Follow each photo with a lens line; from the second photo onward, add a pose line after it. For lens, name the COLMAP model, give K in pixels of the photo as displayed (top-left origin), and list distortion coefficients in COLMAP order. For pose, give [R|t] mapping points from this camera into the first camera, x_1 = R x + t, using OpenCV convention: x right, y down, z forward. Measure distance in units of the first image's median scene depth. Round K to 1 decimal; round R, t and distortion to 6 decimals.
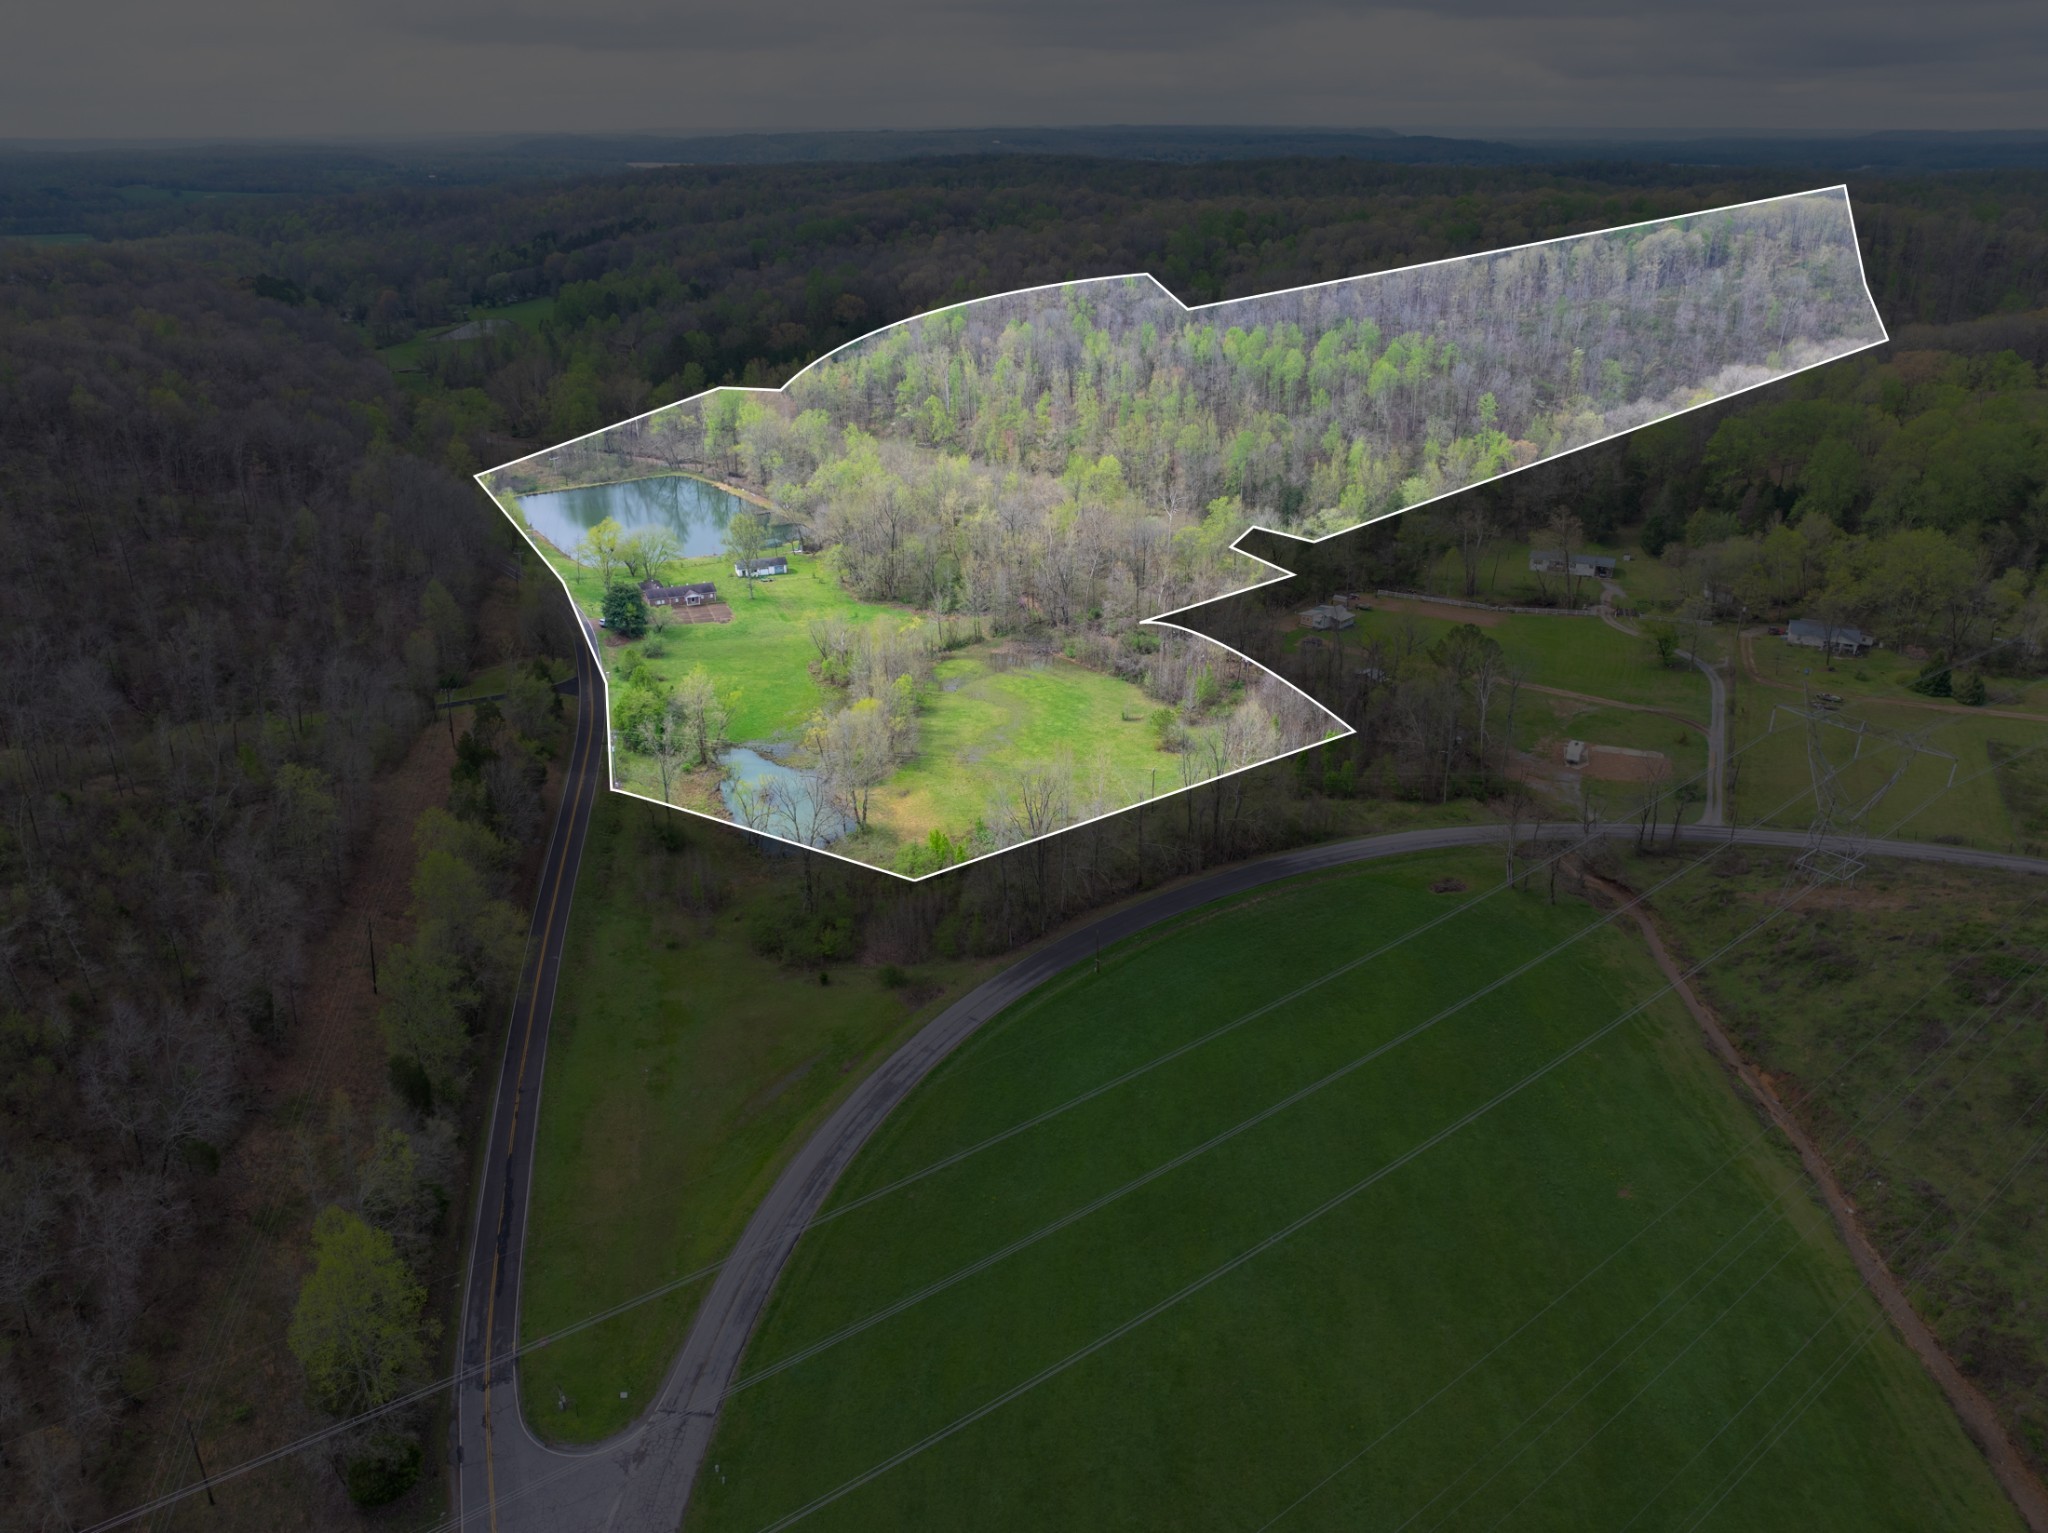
lens RADIAL K [[1443.7, 0, 1034.4], [0, 1443.7, 757.8], [0, 0, 1]] dist [-0.050980, 0.018684]
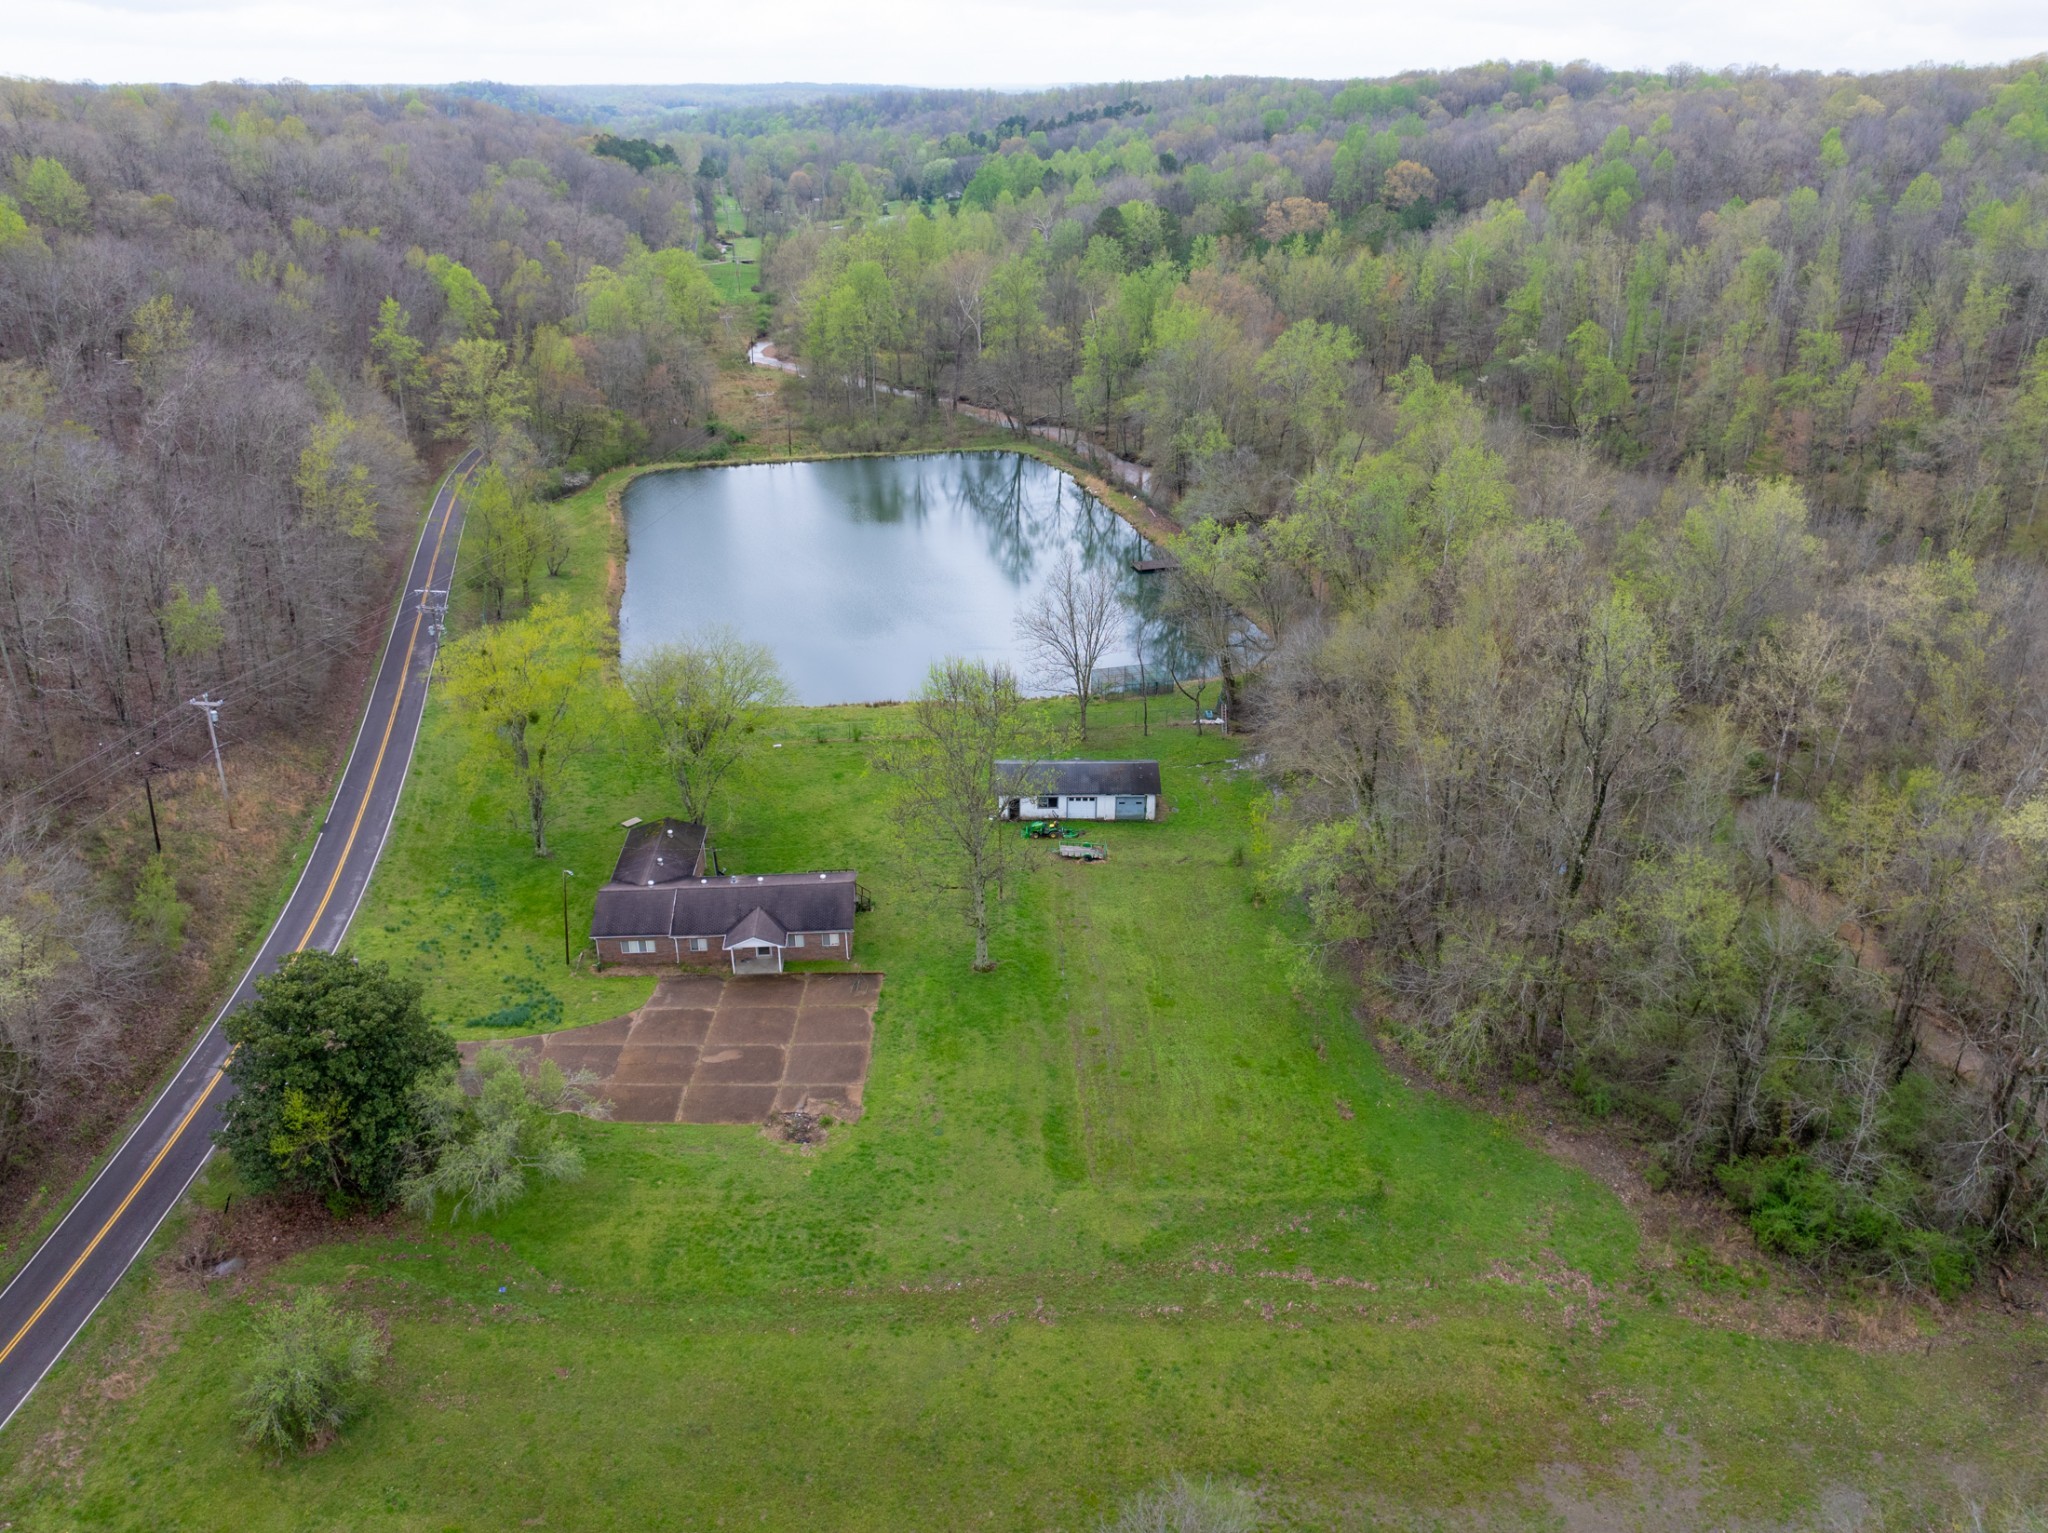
lens RADIAL K [[1443.7, 0, 1034.4], [0, 1443.7, 757.8], [0, 0, 1]] dist [-0.050980, 0.018684]
pose [[0.940890, 0.147335, -0.304990, -0.115286], [-0.140502, 0.989086, 0.044362, -0.165648], [0.308197, 0.001111, 0.951322, 0.771089]]
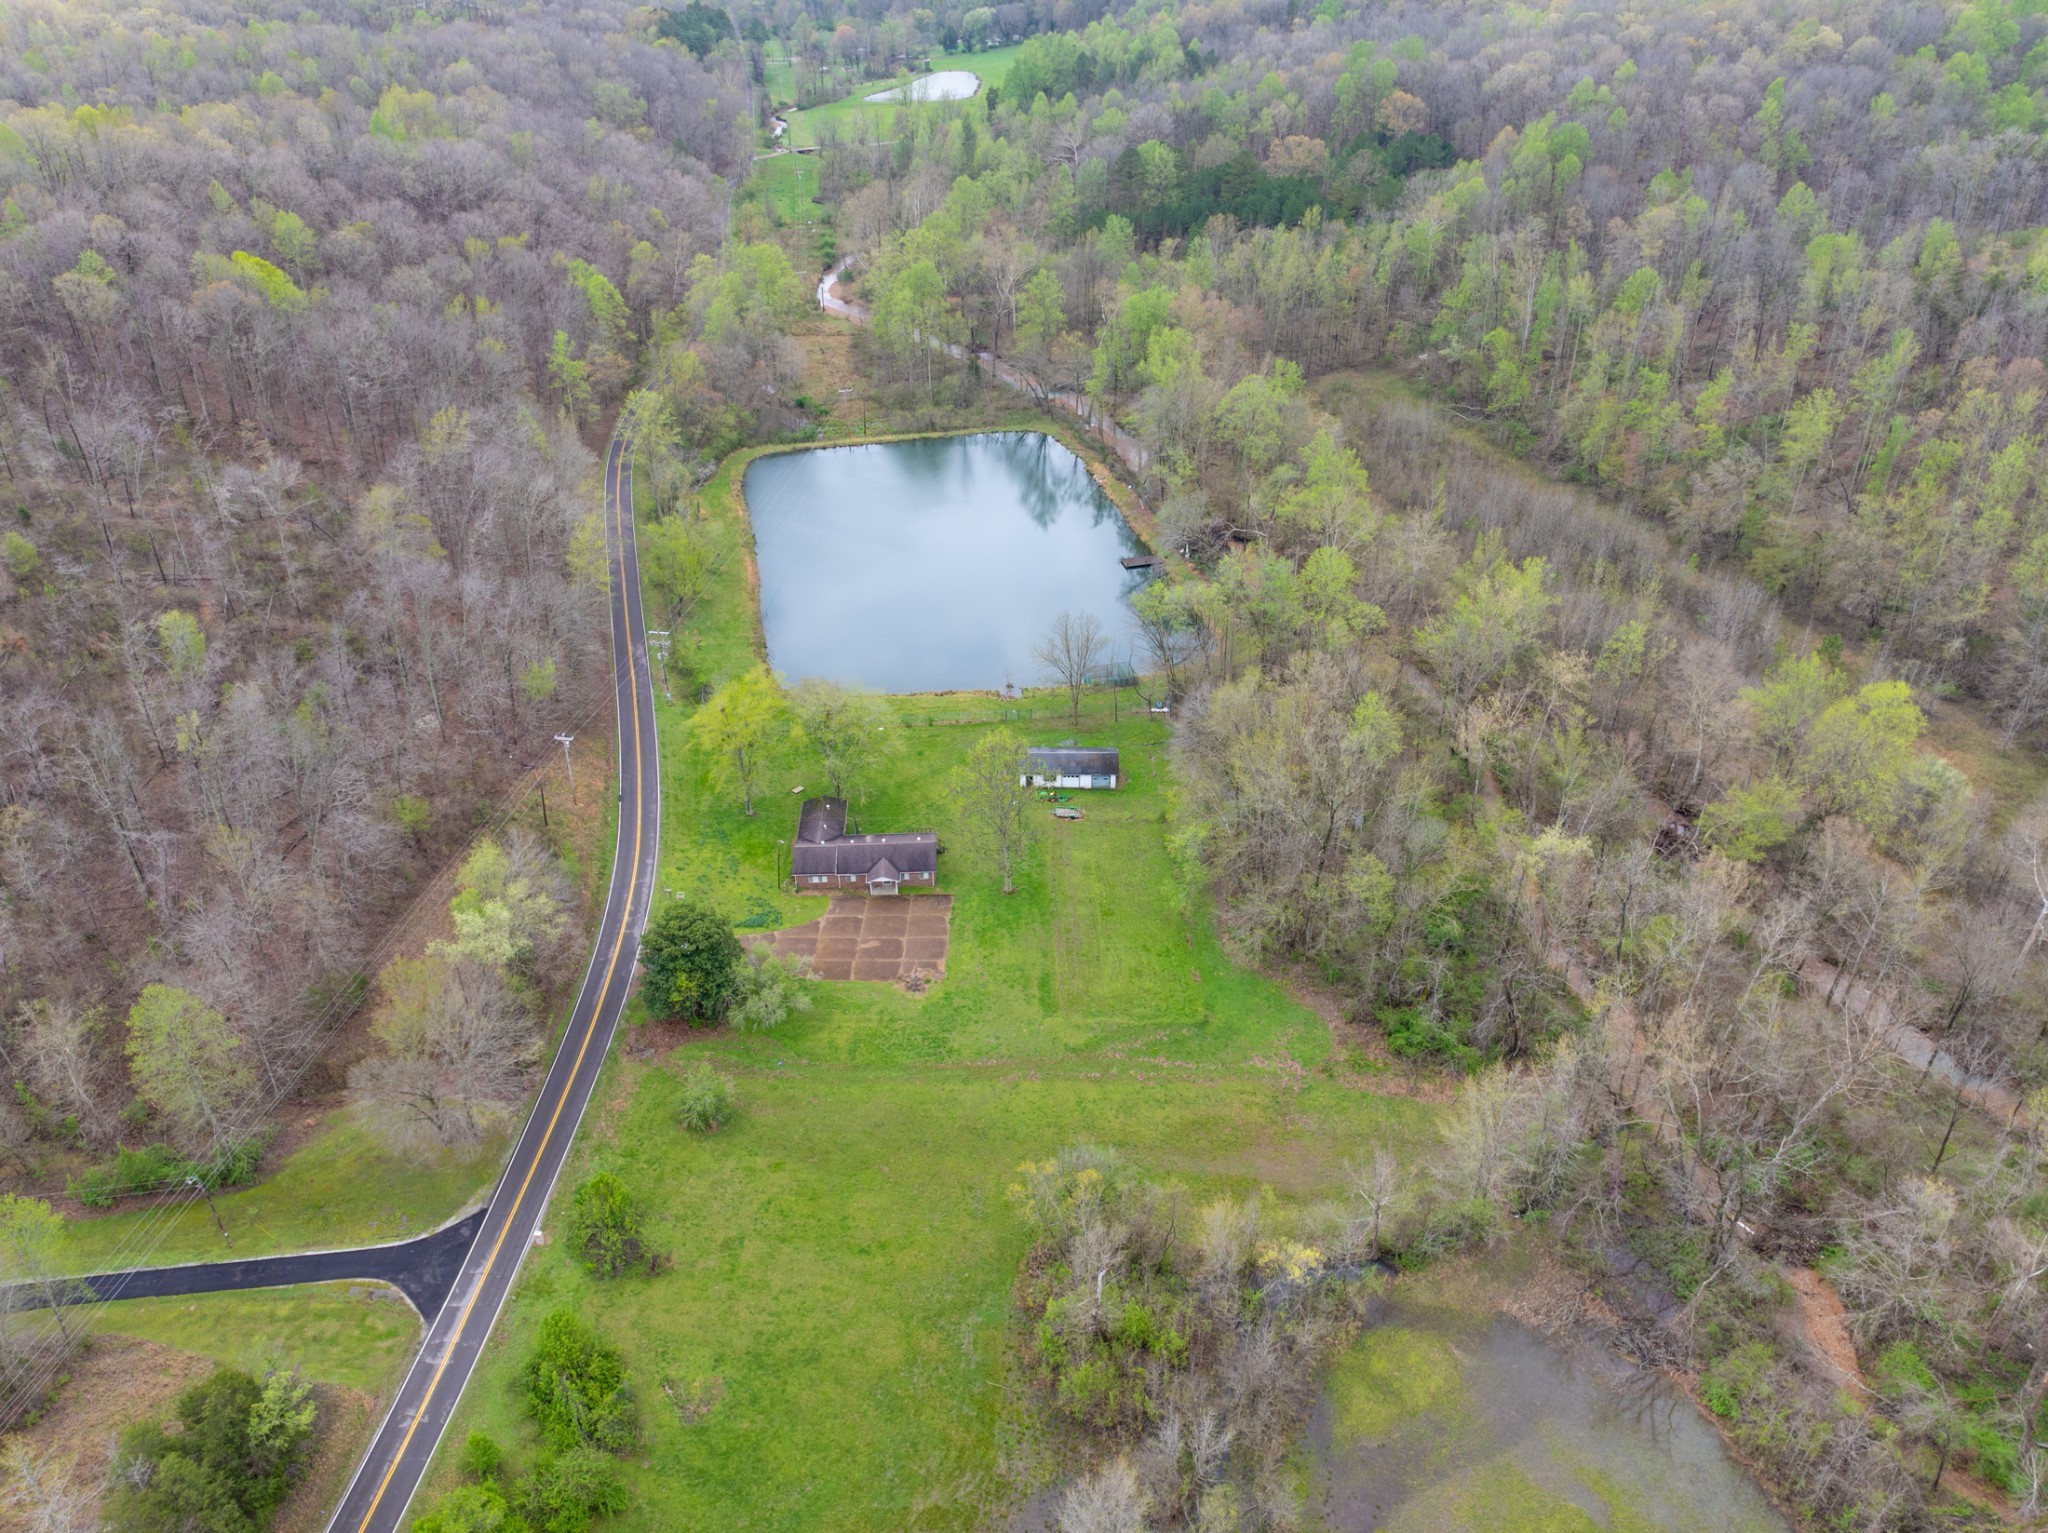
lens RADIAL K [[1437.0, 0, 1035.8], [0, 1437.0, 765.2], [0, 0, 1]] dist [-0.028557, -0.028073]
pose [[0.931792, 0.199826, -0.303041, -0.054252], [-0.144015, 0.969831, 0.196692, -0.251277], [0.333203, -0.139634, 0.932458, 0.582684]]
